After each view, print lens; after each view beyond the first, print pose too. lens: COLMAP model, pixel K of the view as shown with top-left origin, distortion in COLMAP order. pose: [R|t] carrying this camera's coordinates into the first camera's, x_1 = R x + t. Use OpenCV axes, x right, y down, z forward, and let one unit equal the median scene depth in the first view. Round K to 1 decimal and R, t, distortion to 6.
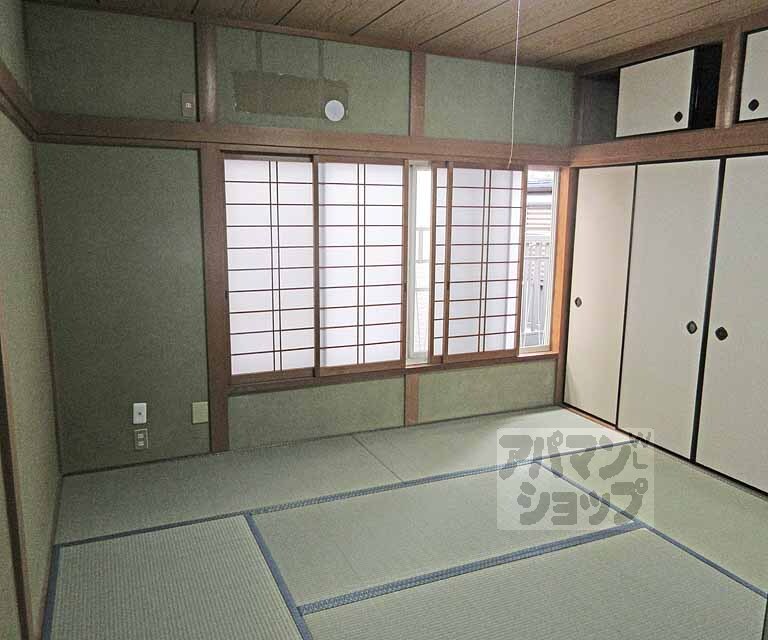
lens RADIAL K [[626.1, 0, 383.3], [0, 626.1, 319.7], [0, 0, 1]] dist [-0.064506, -0.003169]
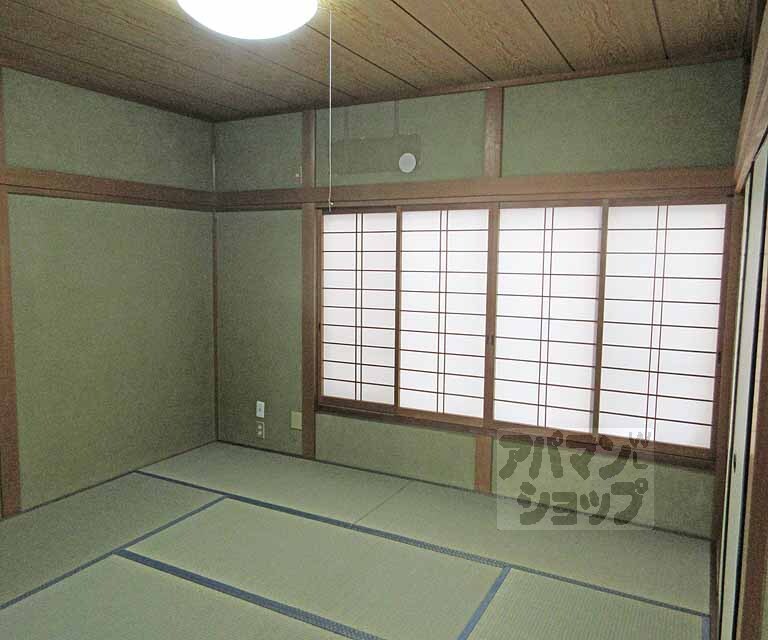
lens RADIAL K [[626.1, 0, 338.7], [0, 626.1, 310.2], [0, 0, 1]] dist [-0.064506, -0.003169]
pose [[0.576022, 0.062341, -0.815053, 0.728950], [-0.141240, 0.989681, -0.024121, -0.046189], [0.805139, 0.129012, 0.578884, 0.322086]]
